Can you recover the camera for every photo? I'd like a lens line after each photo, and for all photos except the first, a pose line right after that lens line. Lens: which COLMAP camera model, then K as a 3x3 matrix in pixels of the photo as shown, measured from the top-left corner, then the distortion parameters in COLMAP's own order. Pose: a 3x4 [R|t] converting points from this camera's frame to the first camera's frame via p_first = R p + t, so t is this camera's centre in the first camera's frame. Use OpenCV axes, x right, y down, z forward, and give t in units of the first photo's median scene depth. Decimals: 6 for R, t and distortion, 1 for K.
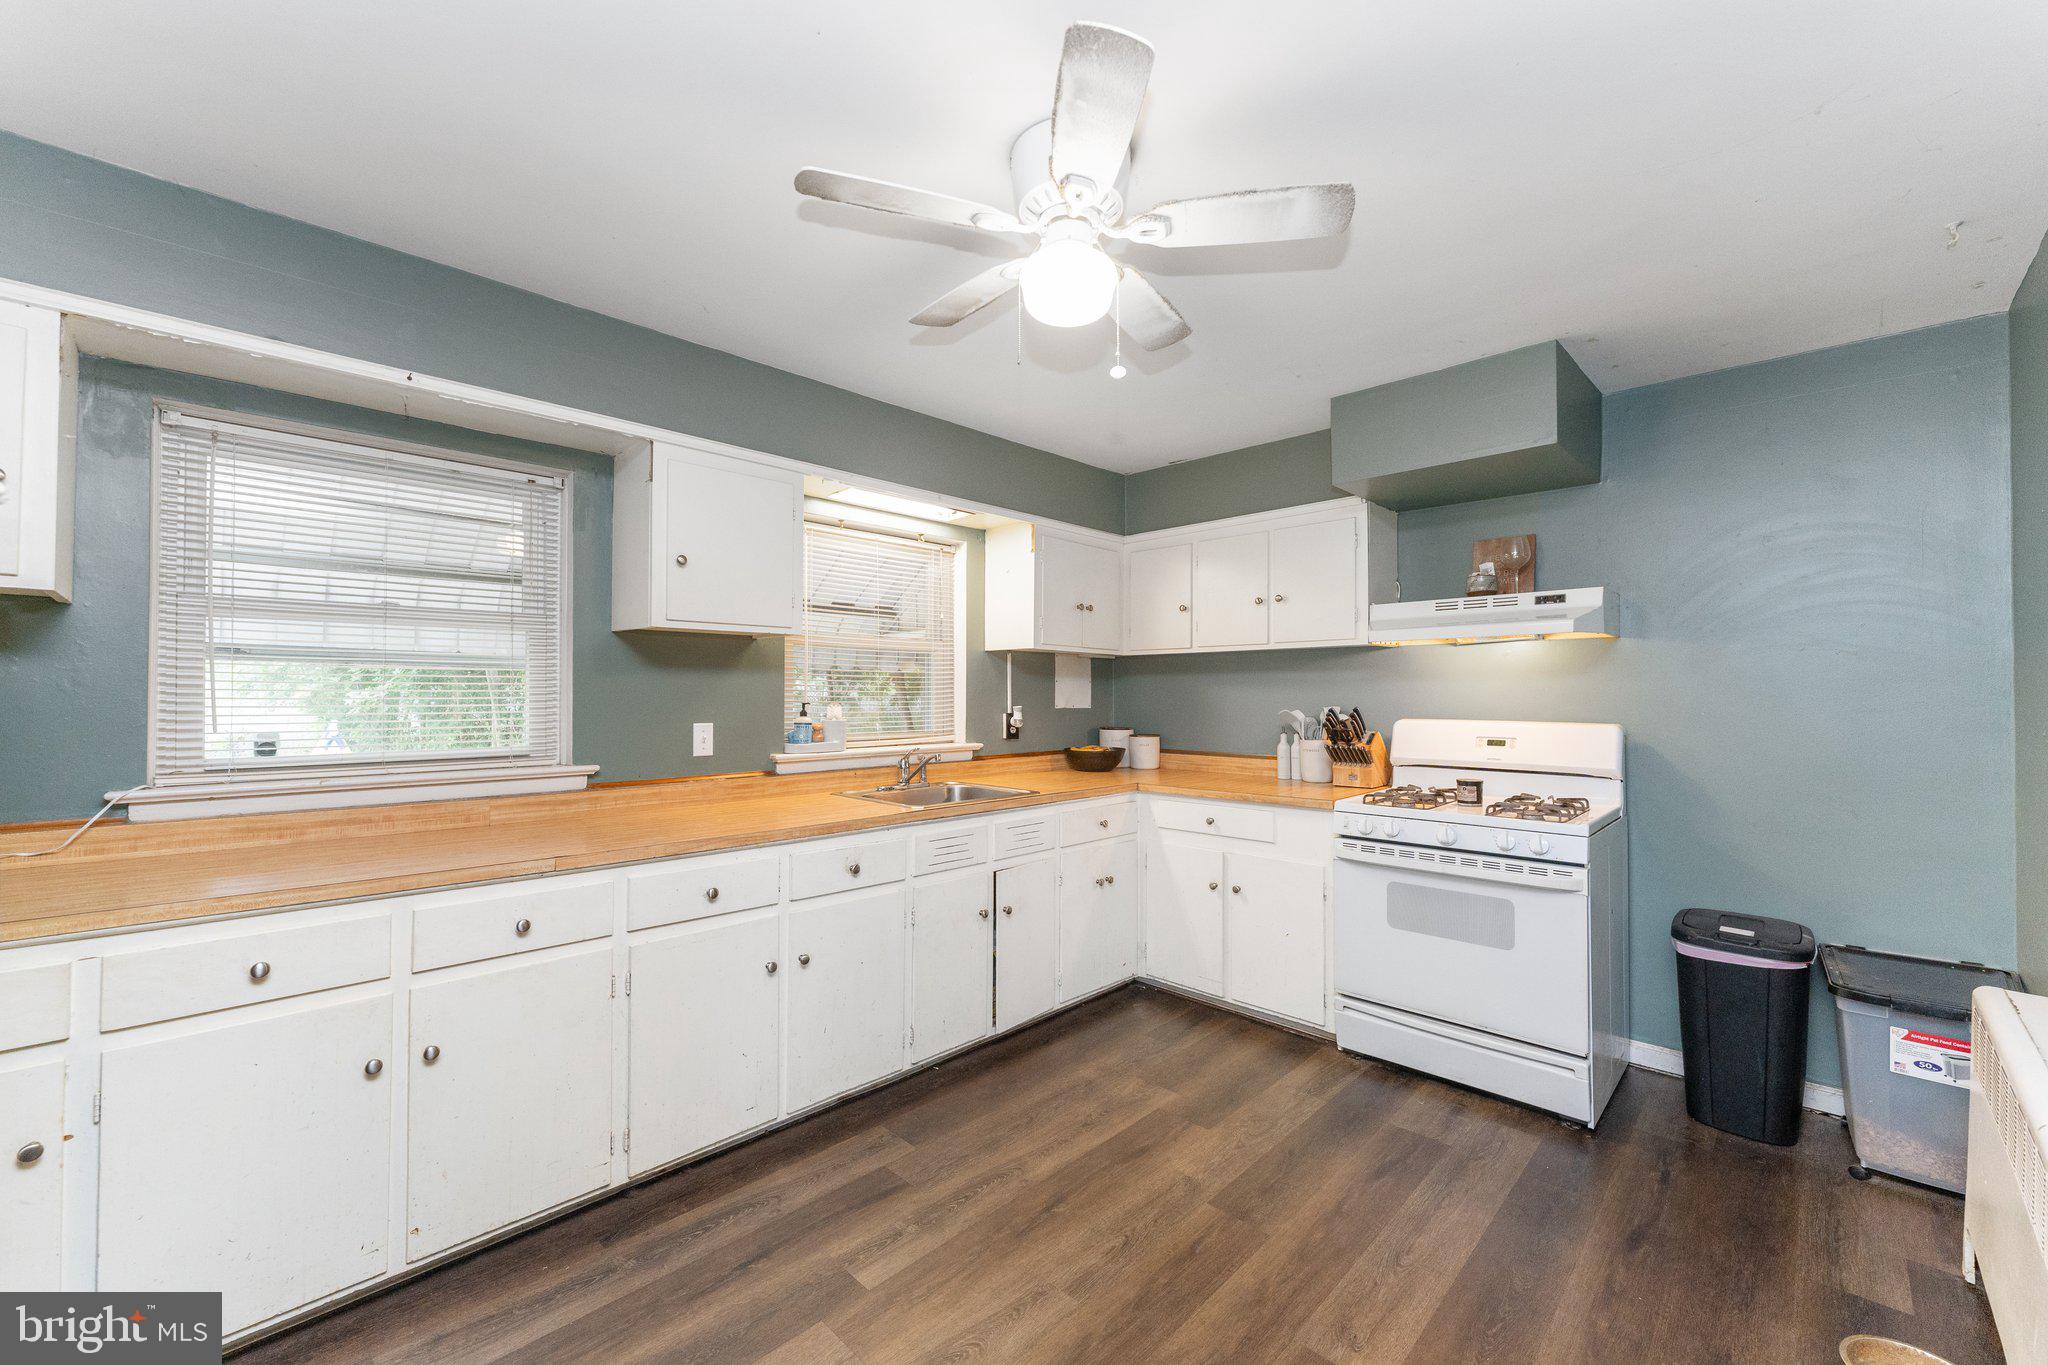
lens RADIAL K [[816.4, 0, 1018.0], [0, 816.4, 680.0], [0, 0, 1]] dist [0.000722, -0.000063]
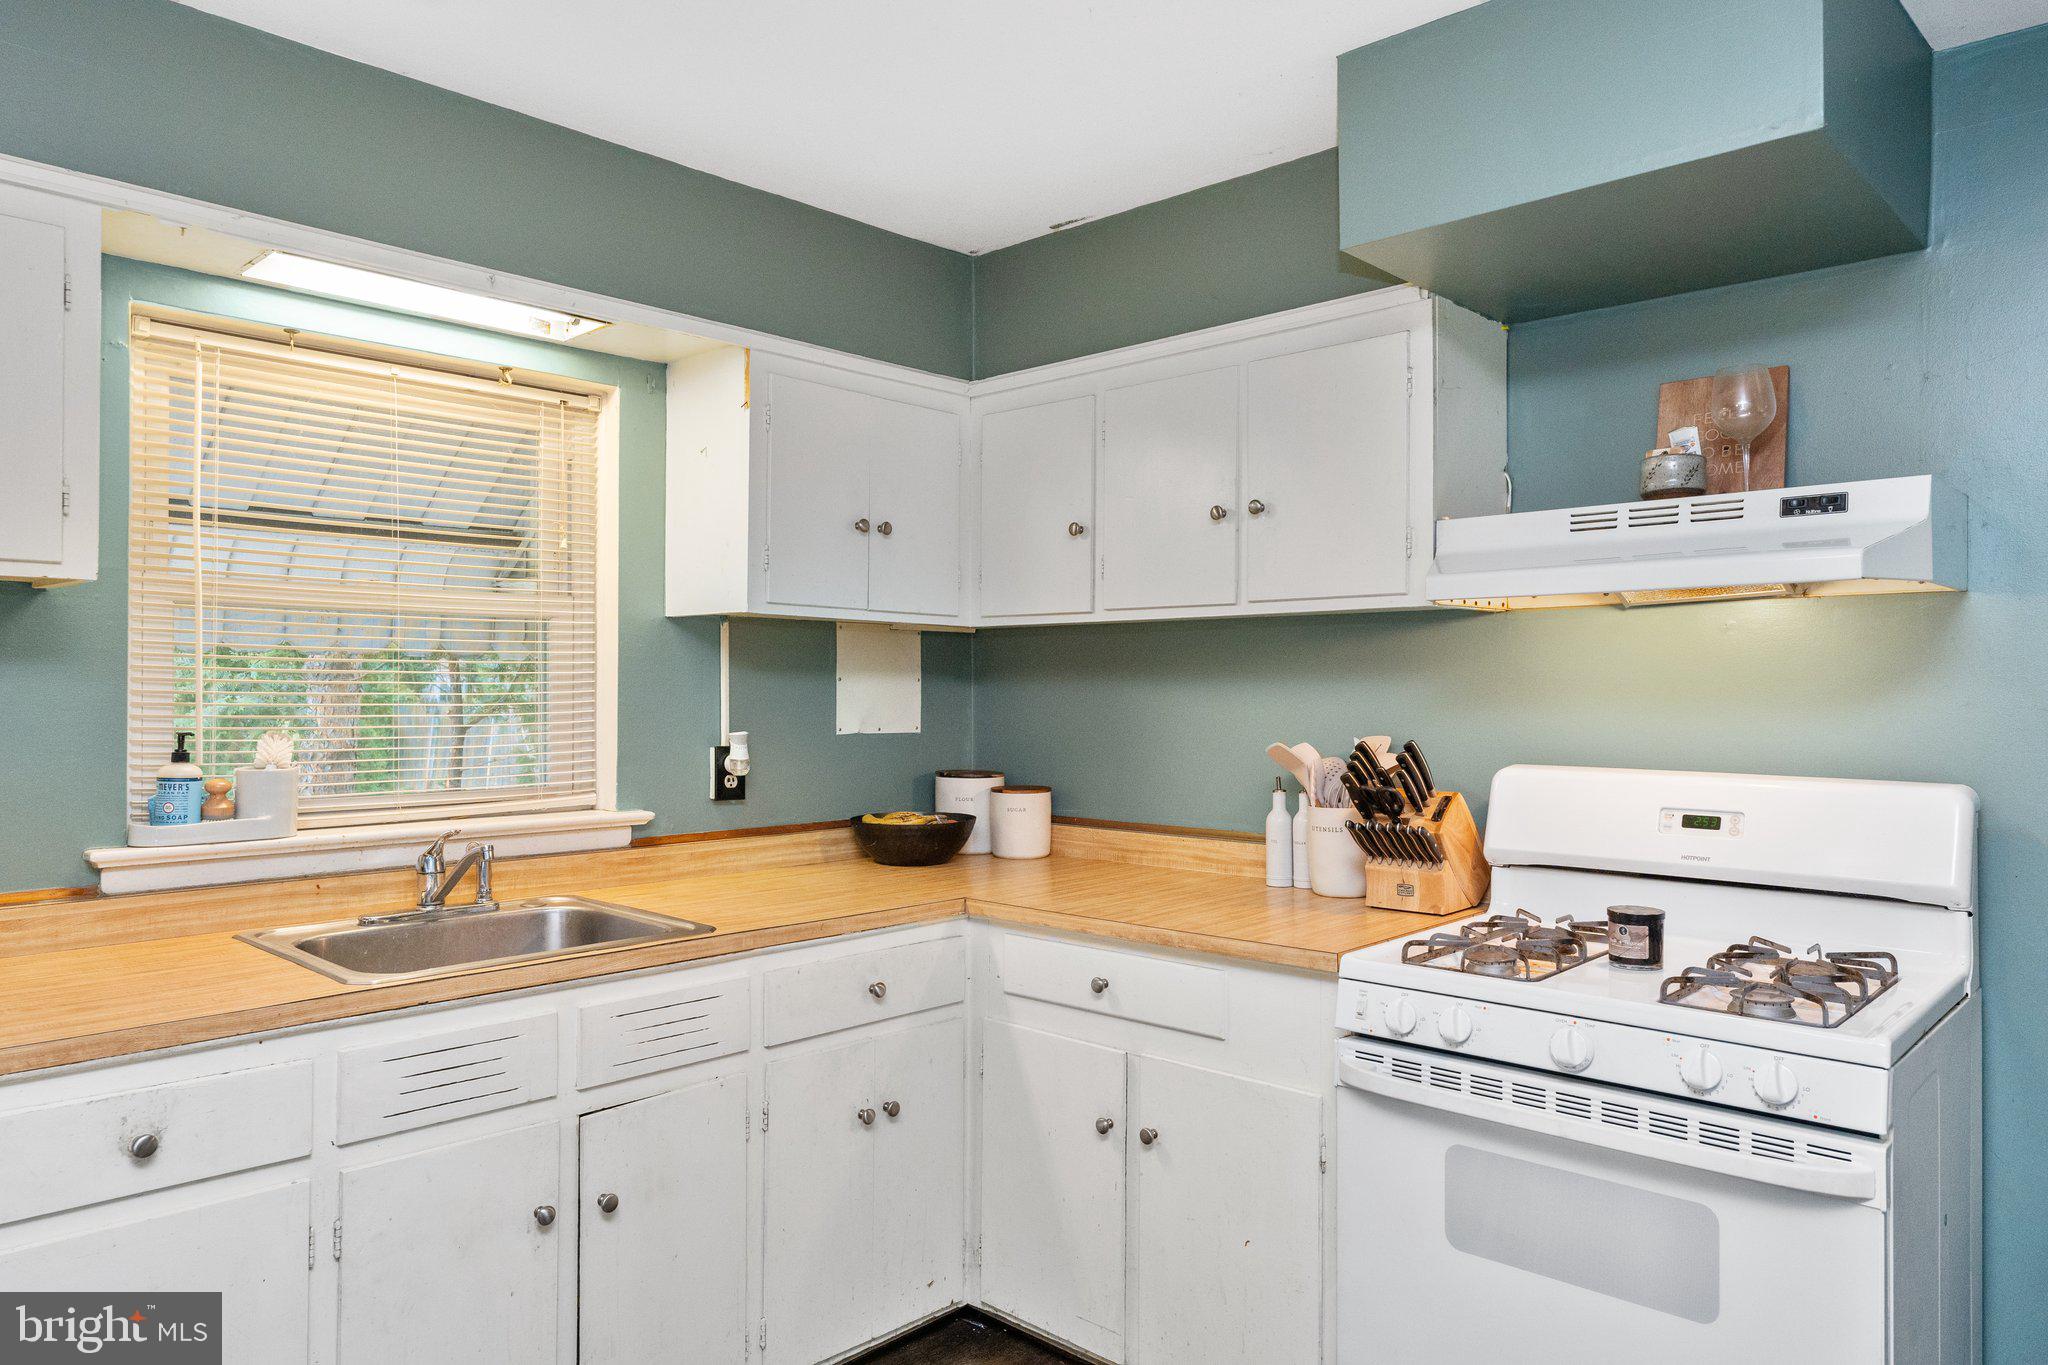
lens RADIAL K [[1359.1, 0, 1021.8], [0, 1359.1, 673.8], [0, 0, 1]] dist [0.002374, -0.002590]
pose [[0.999704, 0.001425, 0.024278, 0.194335], [-0.001607, 0.999971, 0.007464, -0.011552], [-0.024266, -0.007500, 0.999677, 0.259534]]
